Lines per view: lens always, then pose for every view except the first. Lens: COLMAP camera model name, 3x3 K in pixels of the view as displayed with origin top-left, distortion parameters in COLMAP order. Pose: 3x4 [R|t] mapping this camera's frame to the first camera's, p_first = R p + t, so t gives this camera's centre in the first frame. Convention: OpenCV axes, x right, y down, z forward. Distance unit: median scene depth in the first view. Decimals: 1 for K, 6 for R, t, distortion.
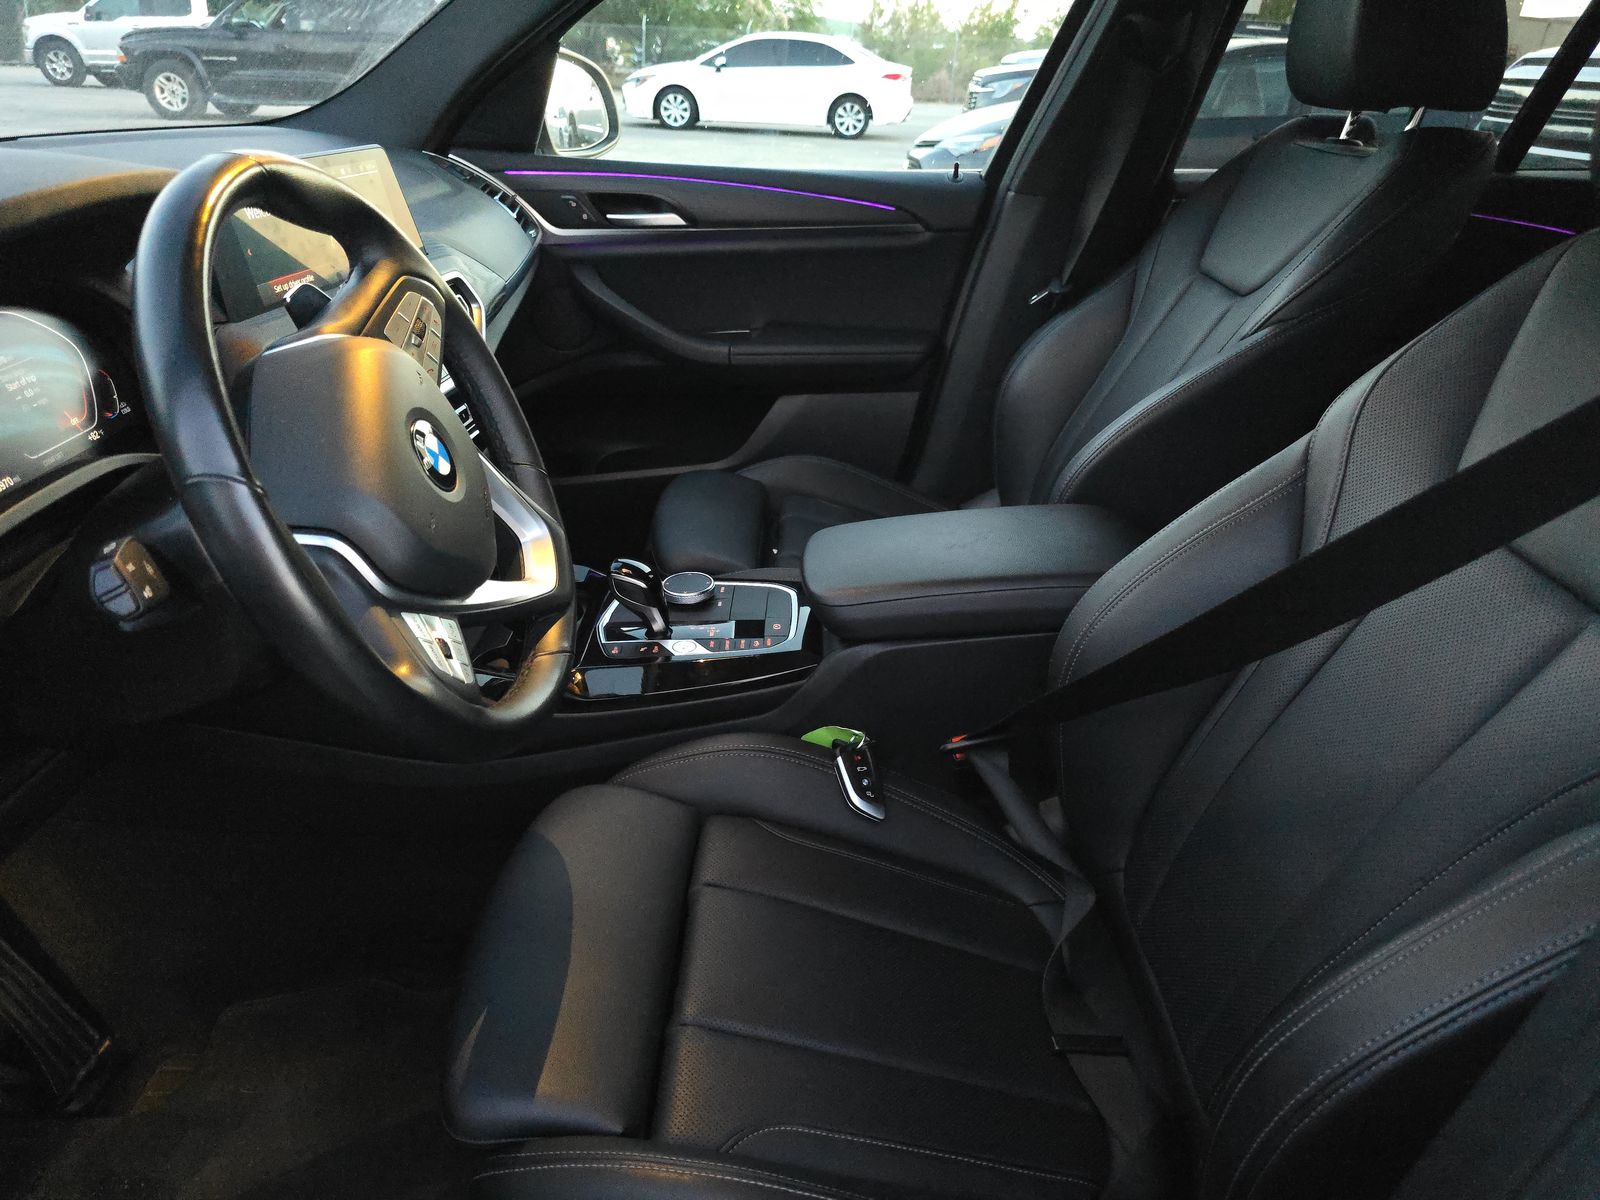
lens RADIAL K [[1041.3, 0, 800.0], [0, 1041.3, 600.0], [0, 0, 1]] dist [0.036851, -0.039026]
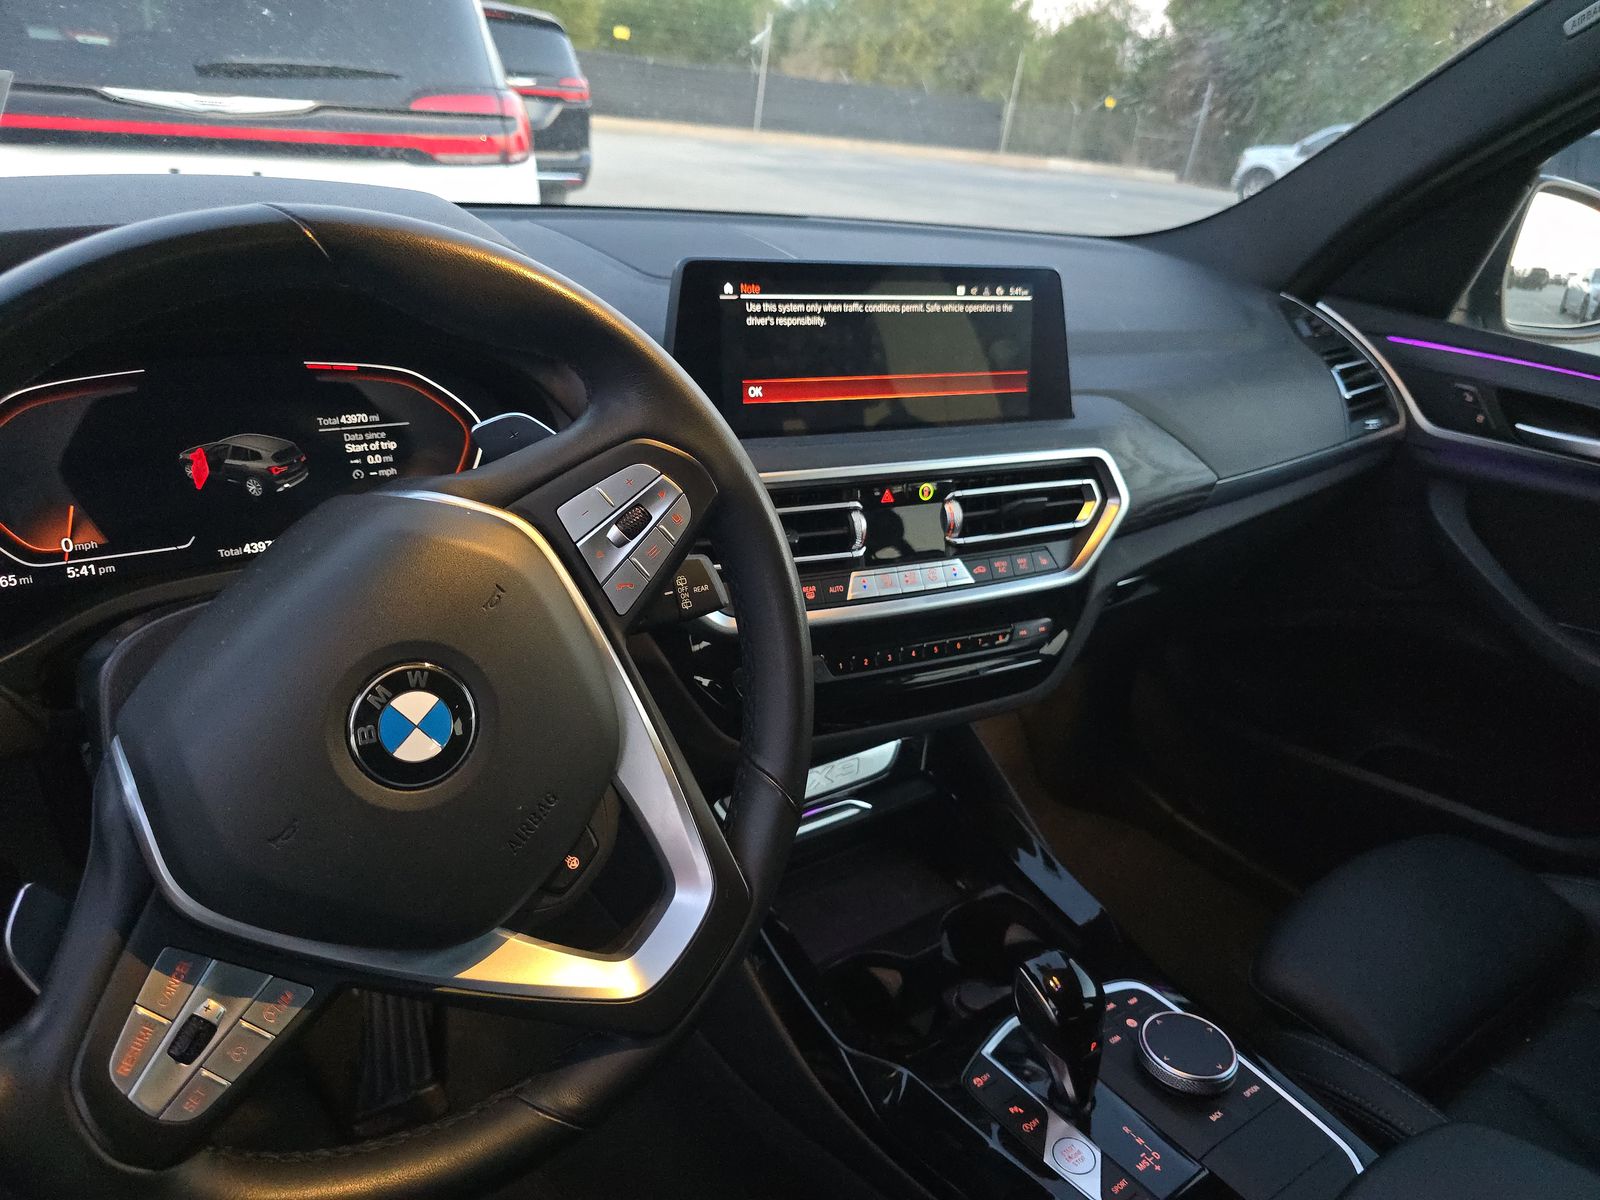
lens RADIAL K [[1041.3, 0, 800.0], [0, 1041.3, 600.0], [0, 0, 1]] dist [0.036851, -0.039026]
pose [[0.562355, 0.351551, -0.748444, 0.088901], [-0.429729, 0.897547, 0.098703, -0.150933], [0.706463, 0.266122, 0.655812, 0.308245]]
